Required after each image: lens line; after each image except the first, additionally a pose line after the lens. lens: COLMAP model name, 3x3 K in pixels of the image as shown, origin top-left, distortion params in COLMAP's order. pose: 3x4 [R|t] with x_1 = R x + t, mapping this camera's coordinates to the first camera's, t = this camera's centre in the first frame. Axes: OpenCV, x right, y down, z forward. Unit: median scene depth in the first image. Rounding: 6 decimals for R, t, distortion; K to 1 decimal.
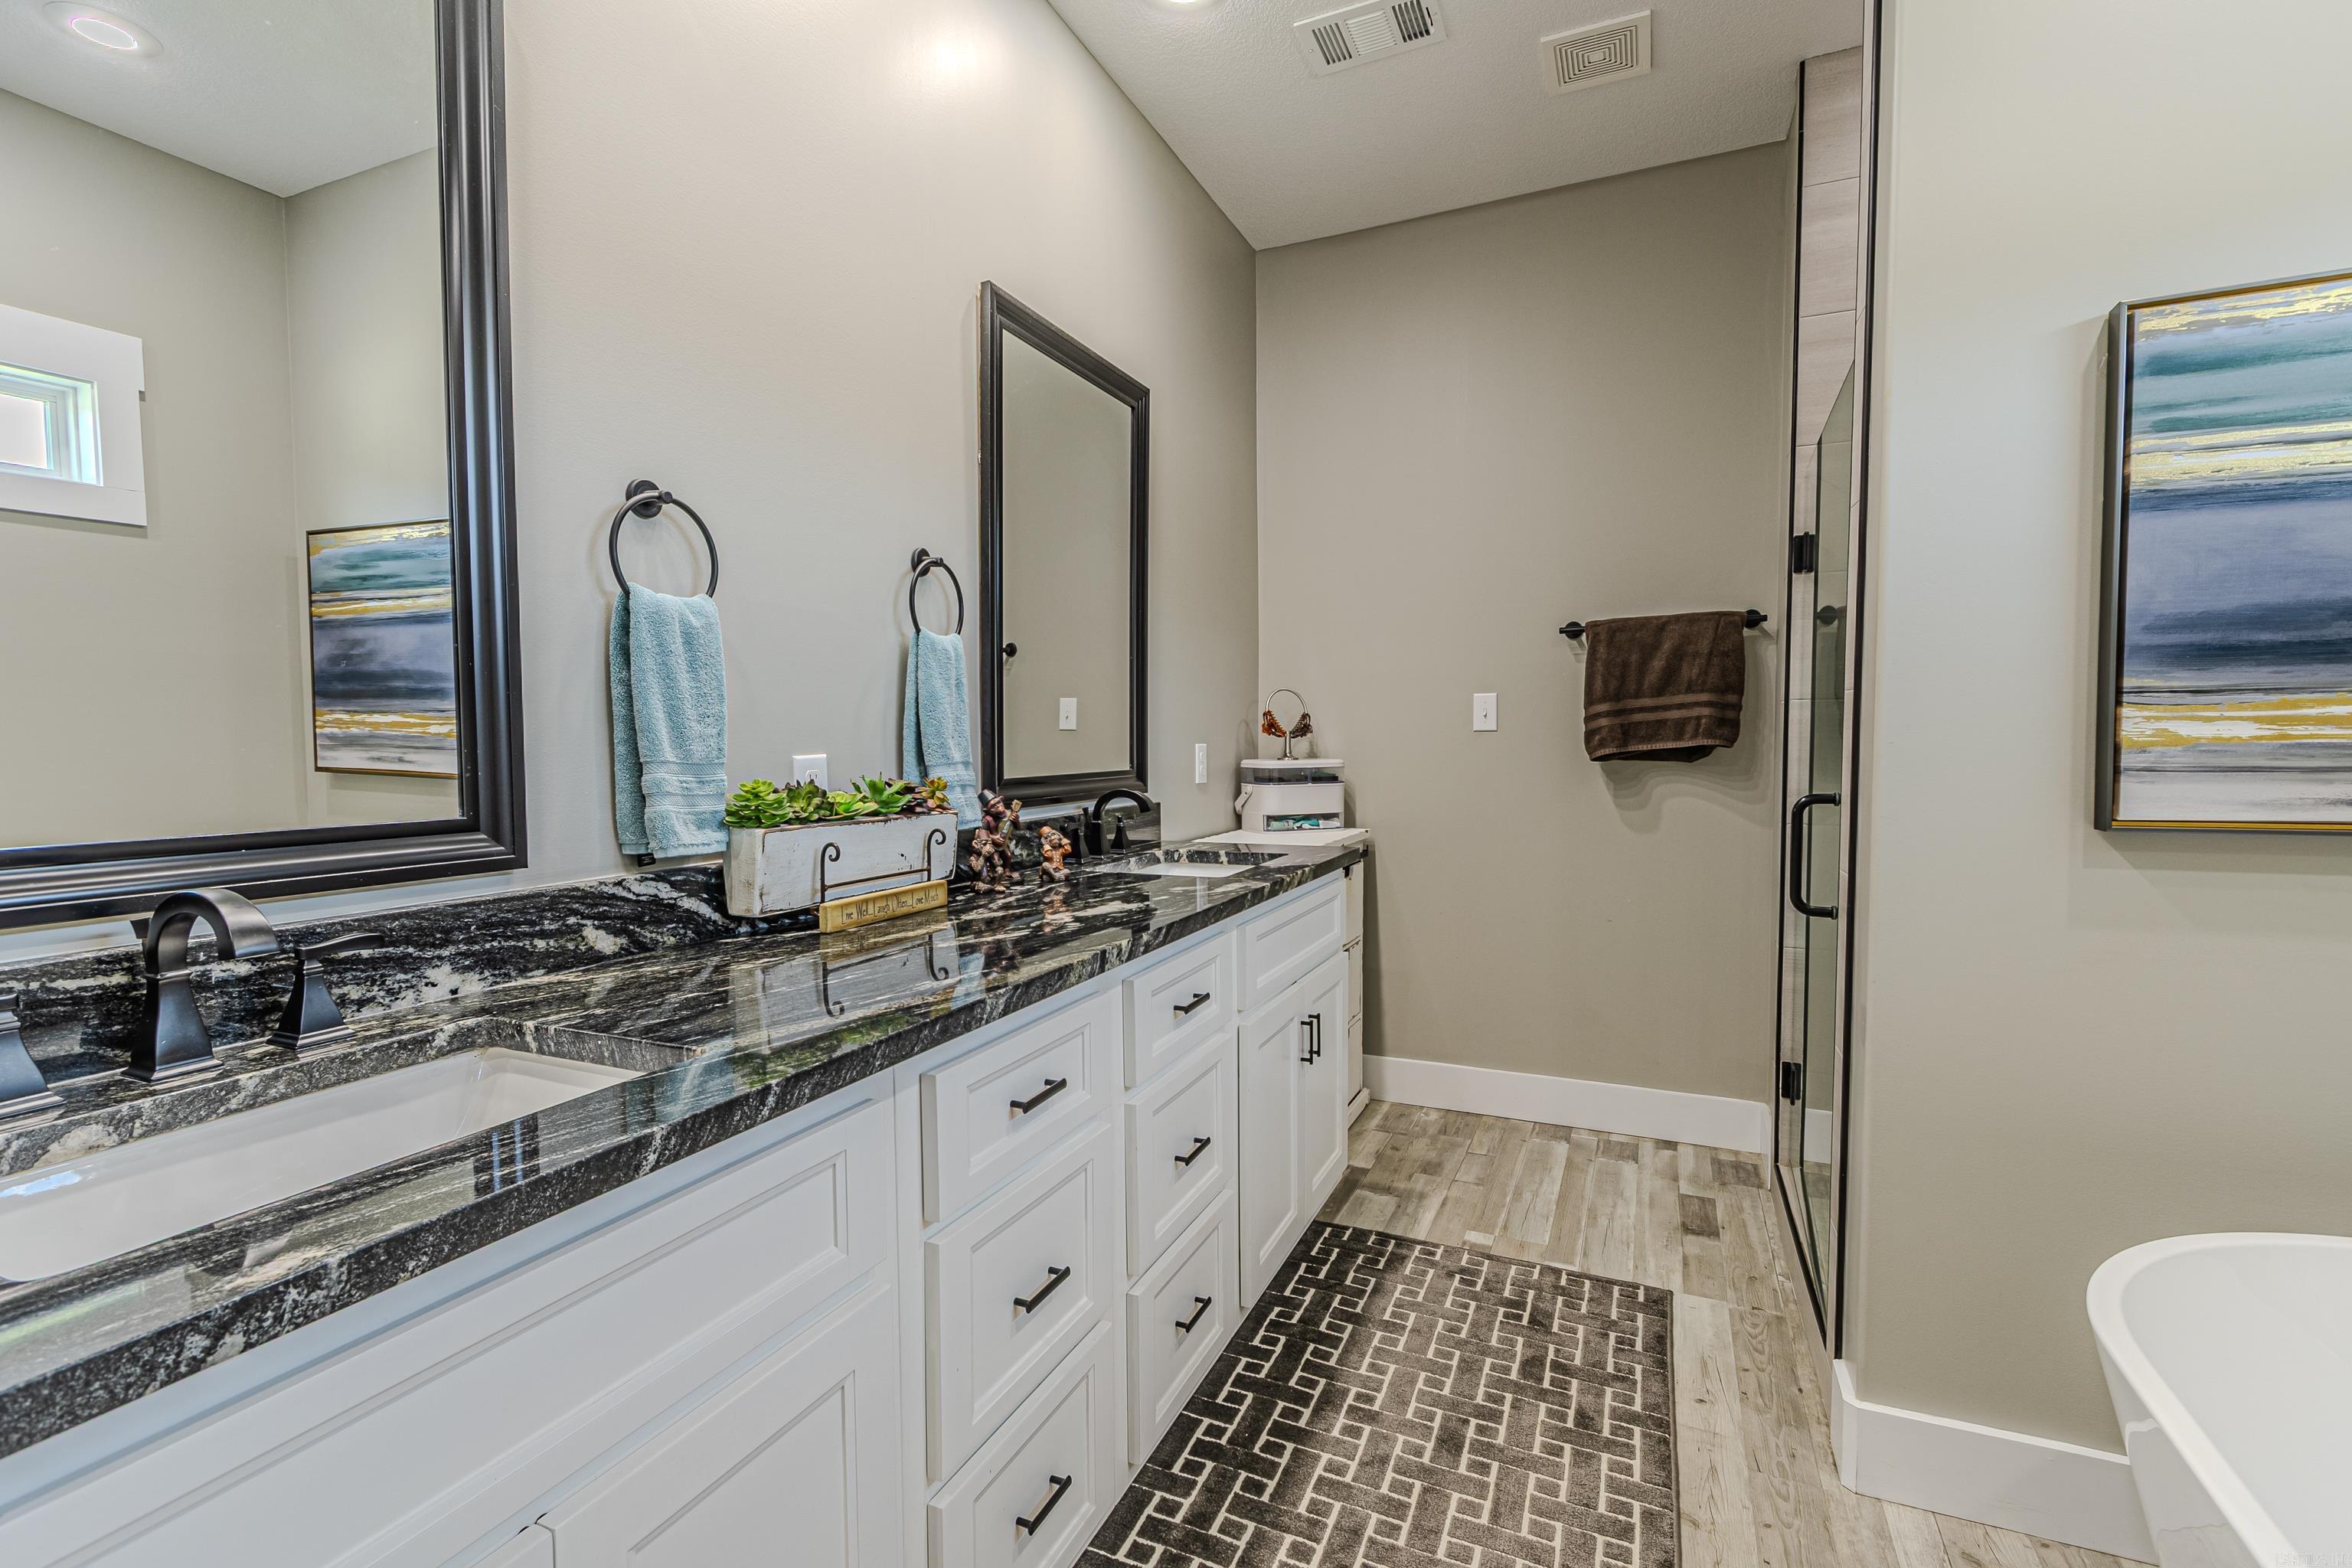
lens RADIAL K [[1081.3, 0, 1181.0], [0, 1081.3, 787.3], [0, 0, 1]] dist [0.005253, -0.001984]
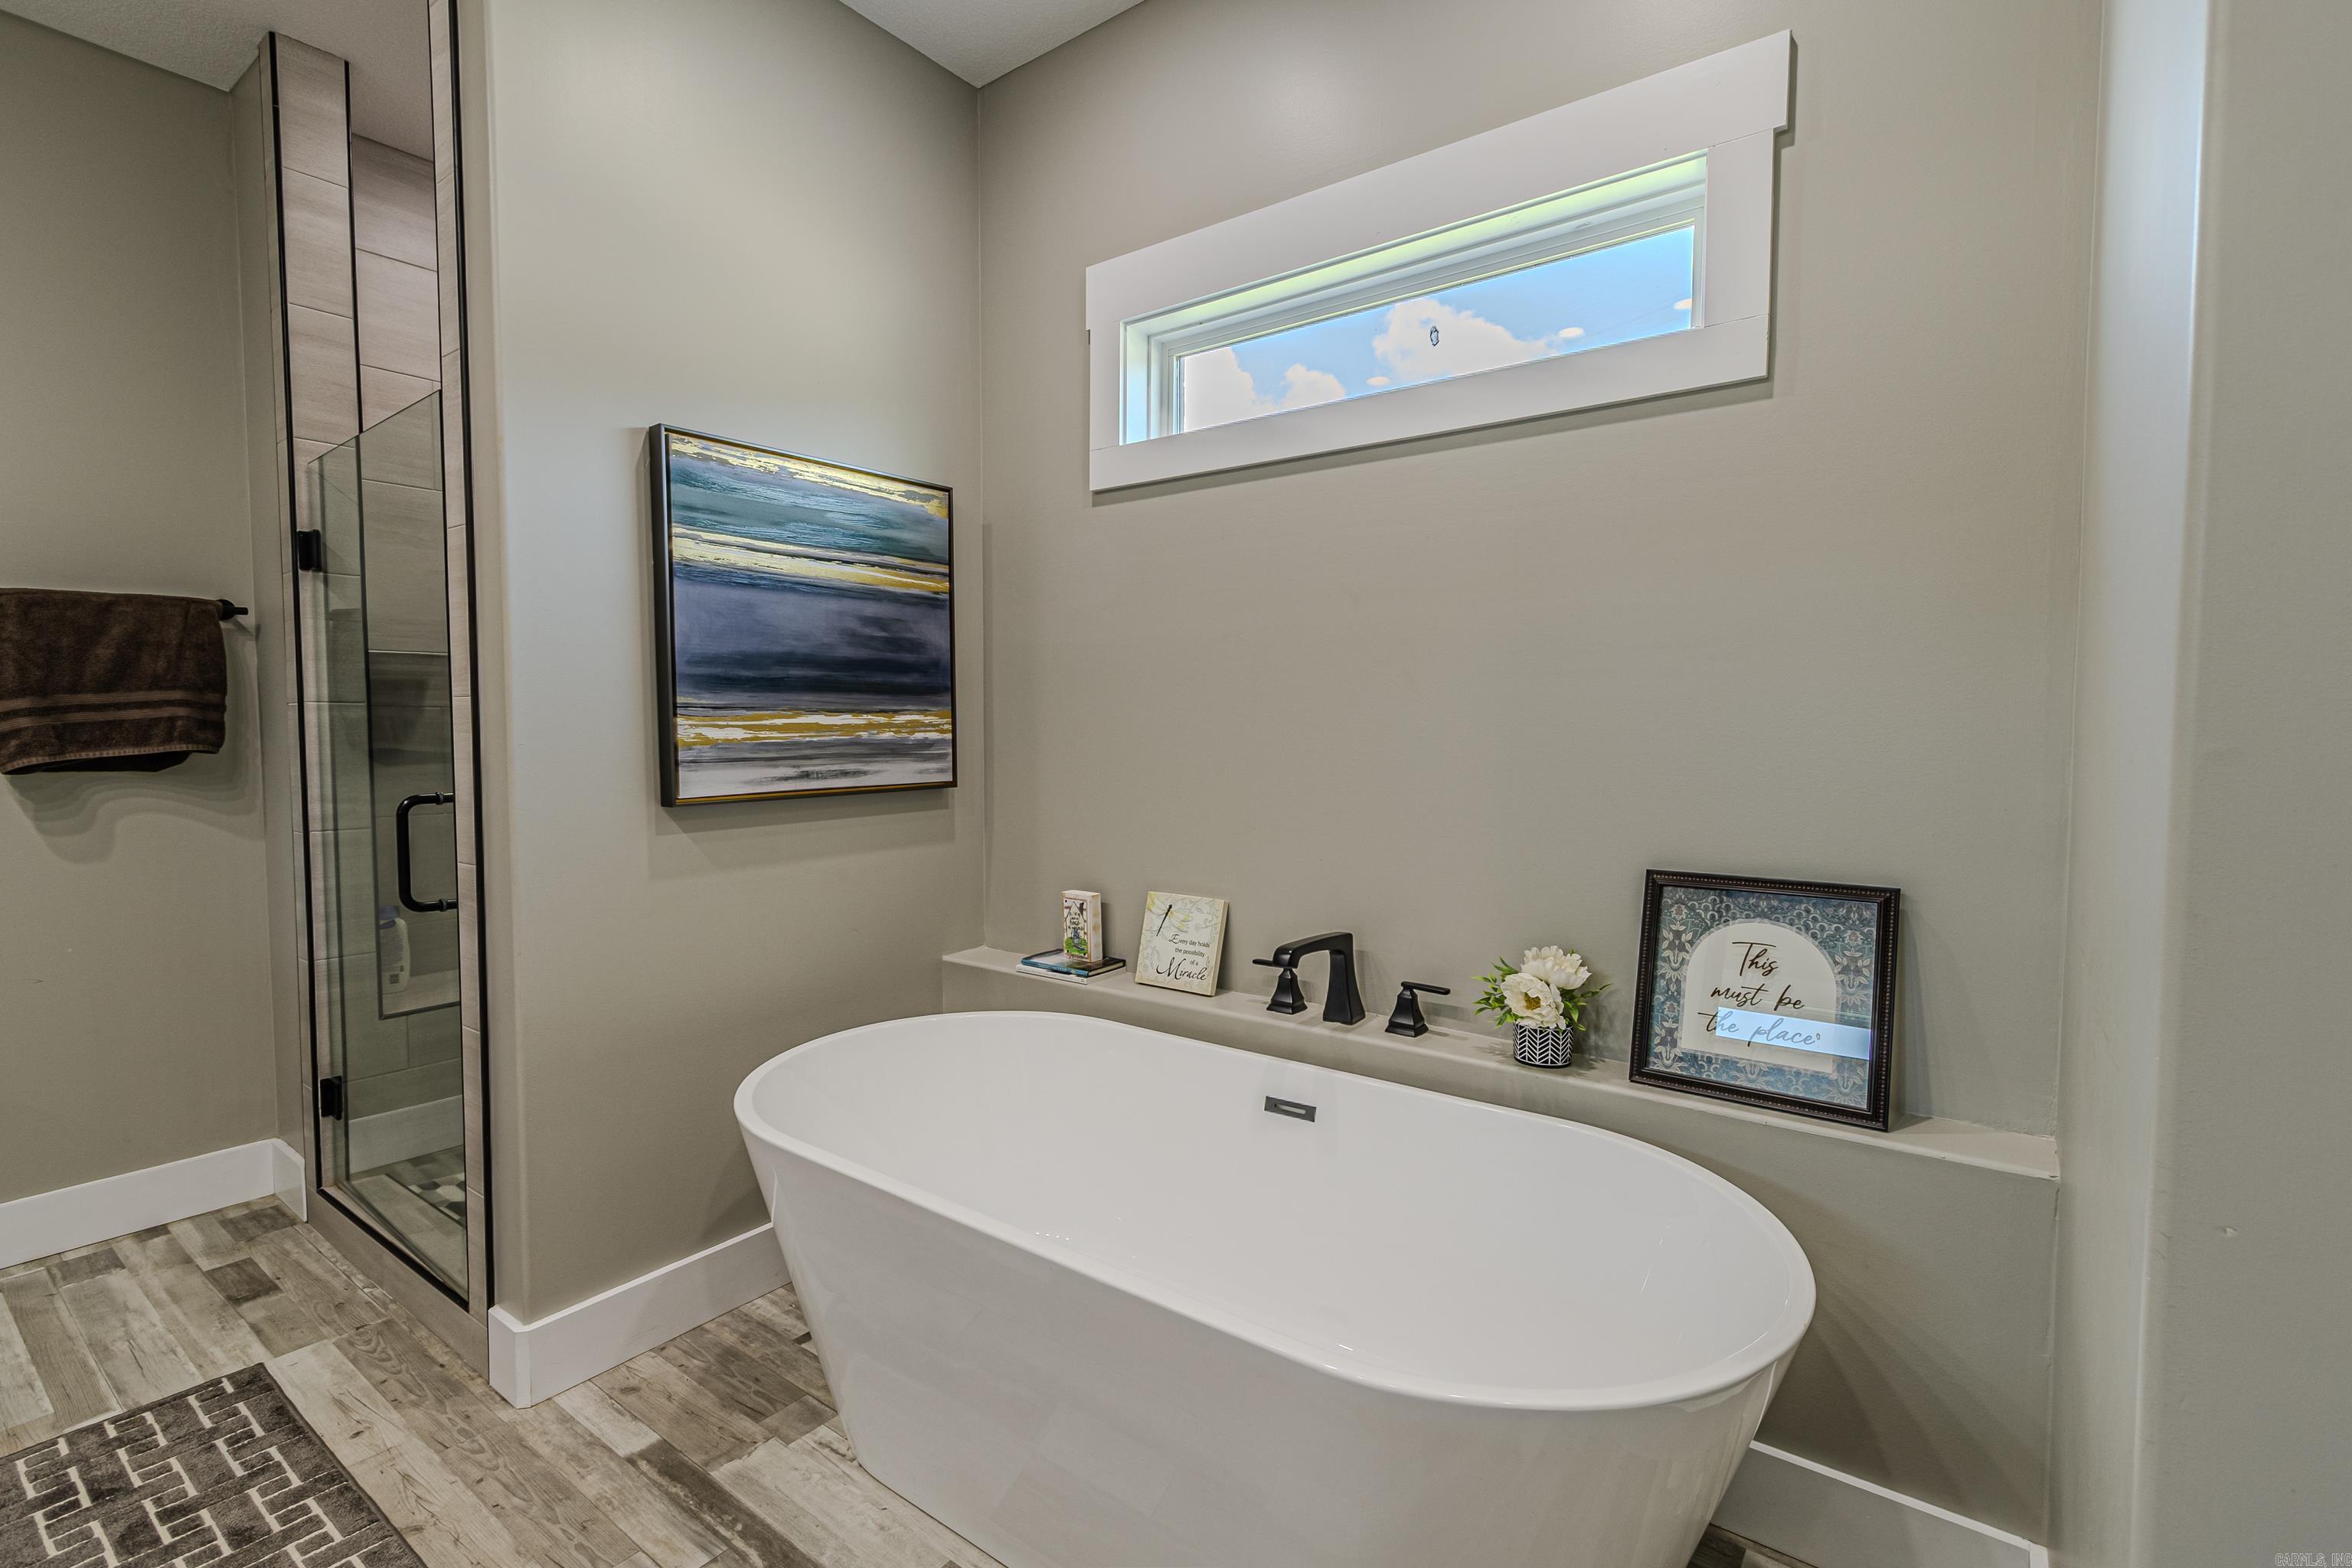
lens RADIAL K [[1081.3, 0, 1165.9], [0, 1081.3, 792.5], [0, 0, 1]] dist [0.005253, -0.001984]
pose [[0.205021, -0.050491, 0.977454, -0.250377], [0.051000, 0.997863, 0.040848, -0.001680], [-0.977428, 0.041476, 0.207158, 0.071087]]
